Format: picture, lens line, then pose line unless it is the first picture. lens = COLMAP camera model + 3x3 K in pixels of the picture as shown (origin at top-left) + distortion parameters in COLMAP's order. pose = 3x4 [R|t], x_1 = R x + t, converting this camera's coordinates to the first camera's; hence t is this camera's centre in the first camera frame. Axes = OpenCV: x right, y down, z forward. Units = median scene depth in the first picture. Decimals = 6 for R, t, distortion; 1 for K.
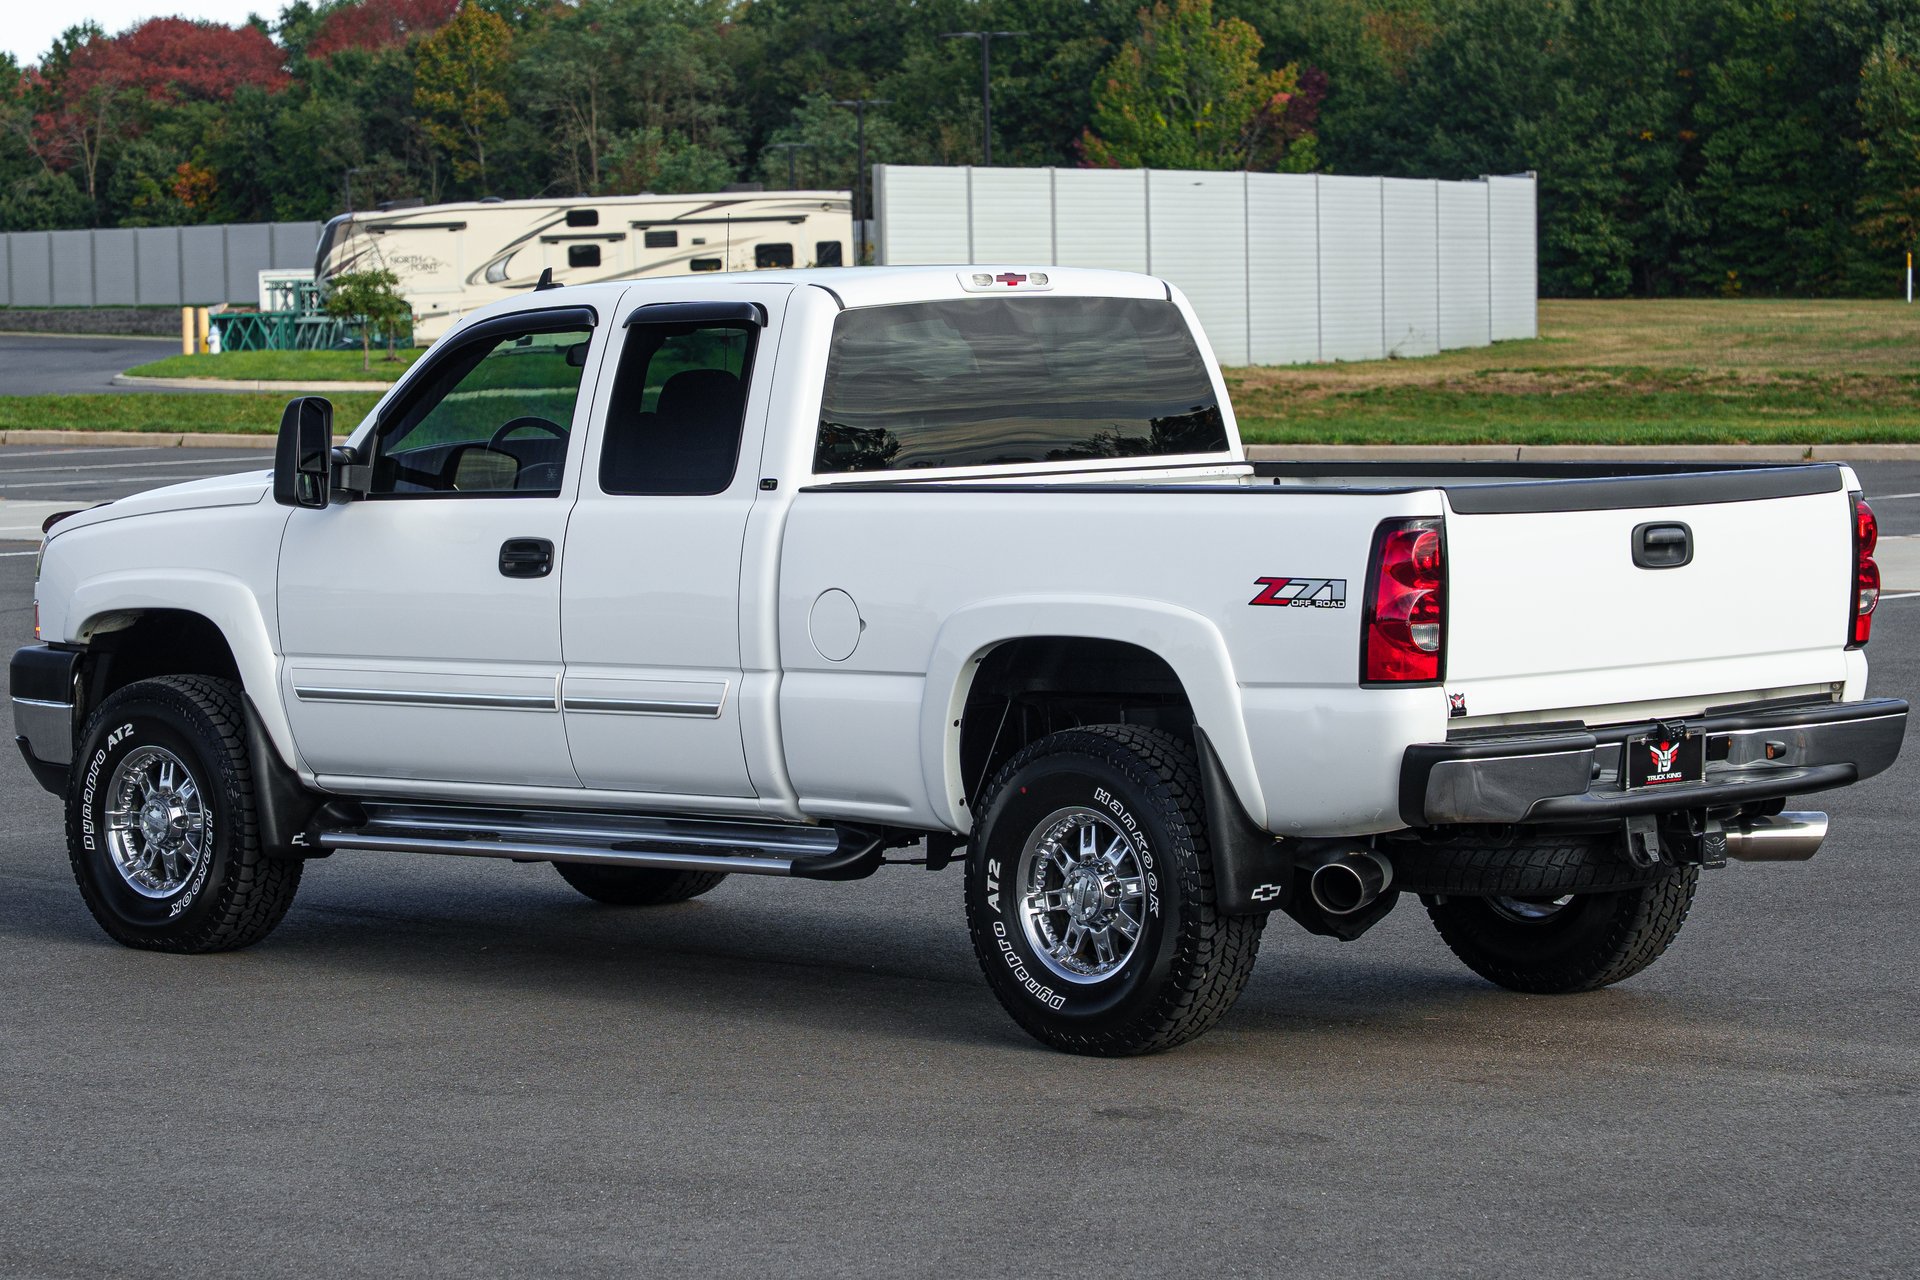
lens RADIAL K [[6639.9, 0, 960.0], [0, 6639.9, 640.0], [0, 0, 1]] dist [0.272848, 1.462970]
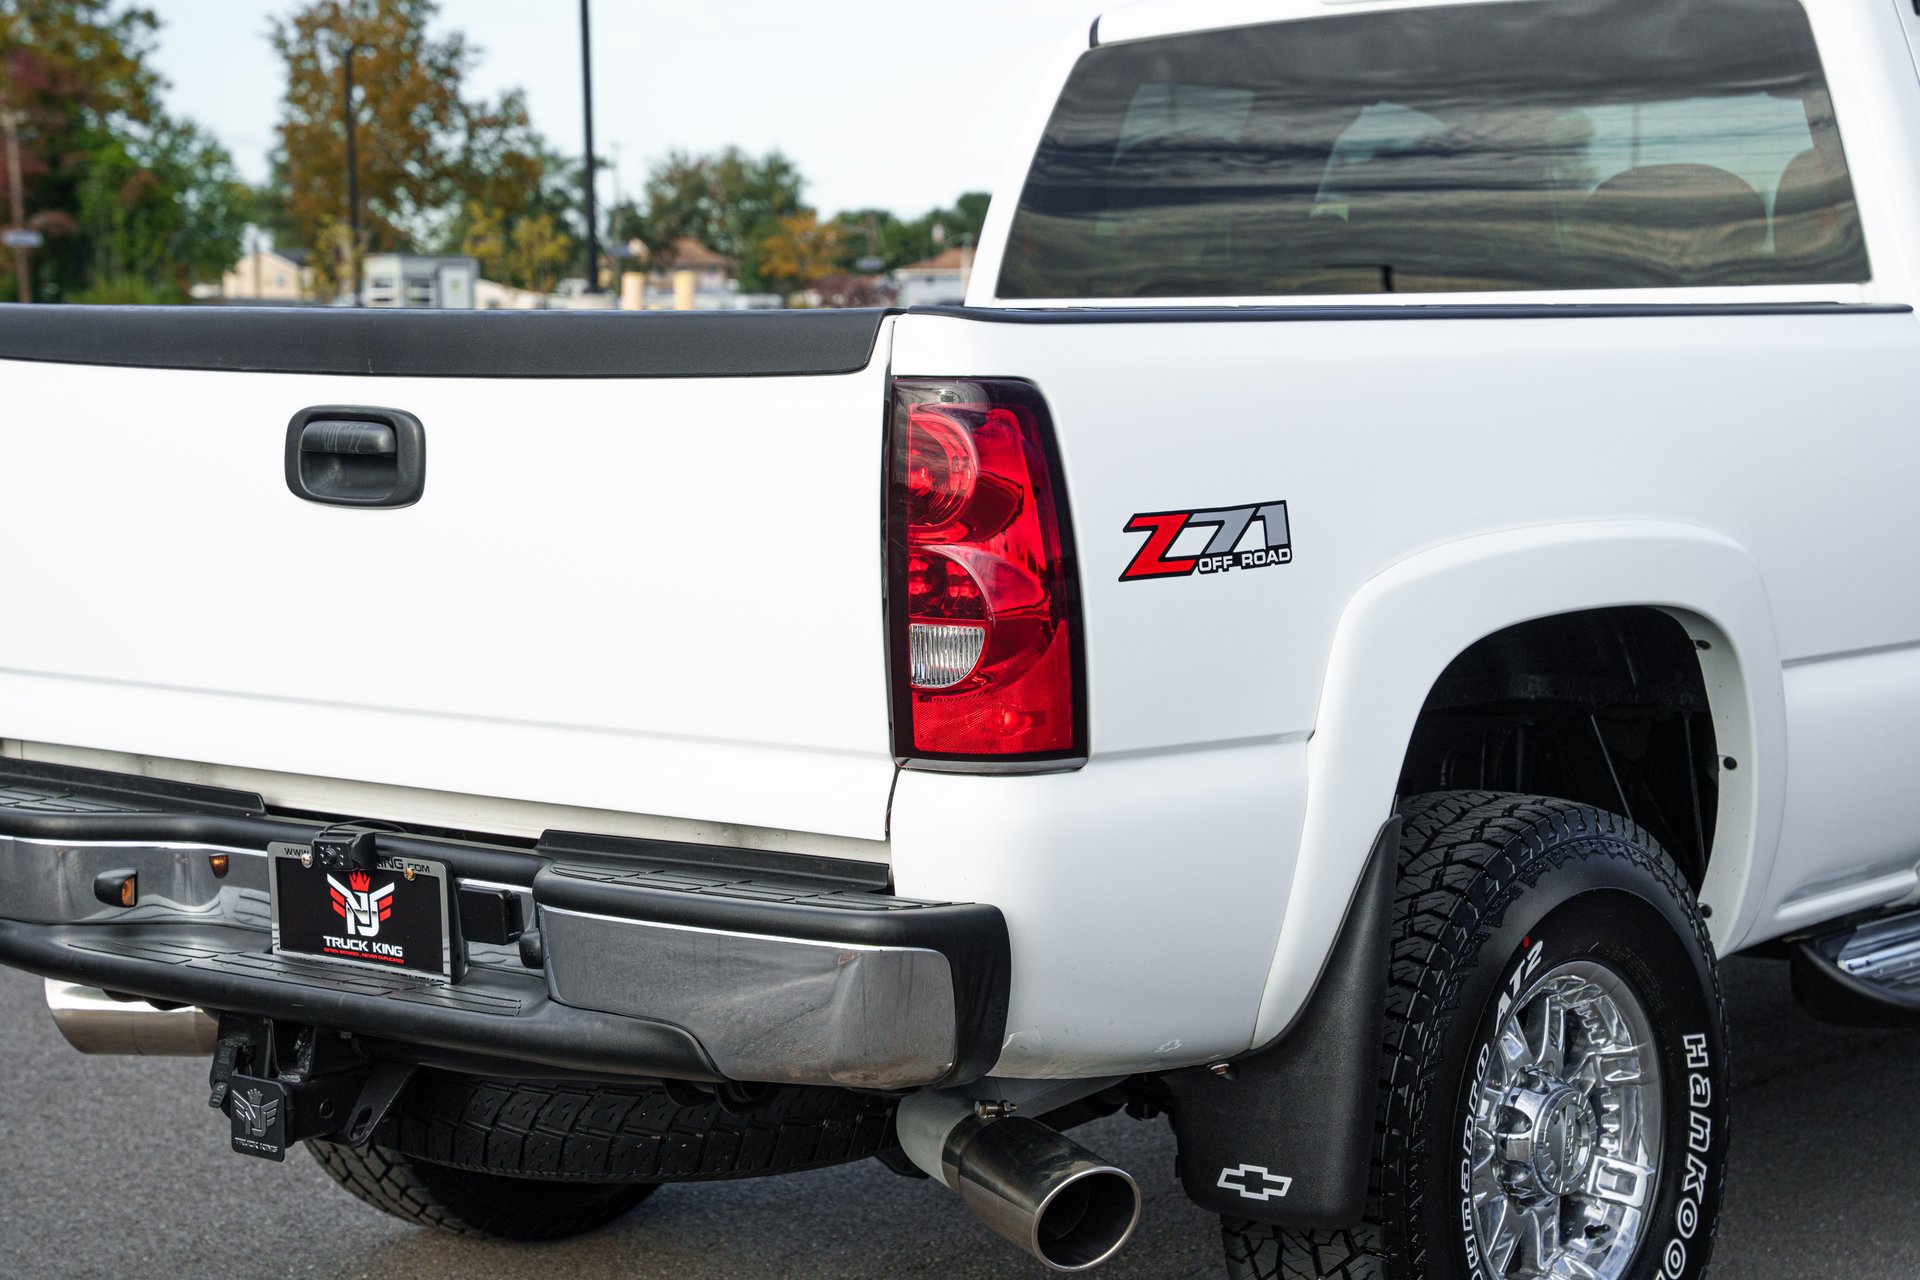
lens RADIAL K [[3685.7, 0, 960.0], [0, 3685.7, 640.0], [0, 0, 1]] dist [0.257966, 0.581413]
pose [[0.068167, 0.109129, -0.991687, 0.072612], [-0.054672, 0.992915, 0.105506, -0.006170], [0.996175, 0.047026, 0.073651, 0.201313]]
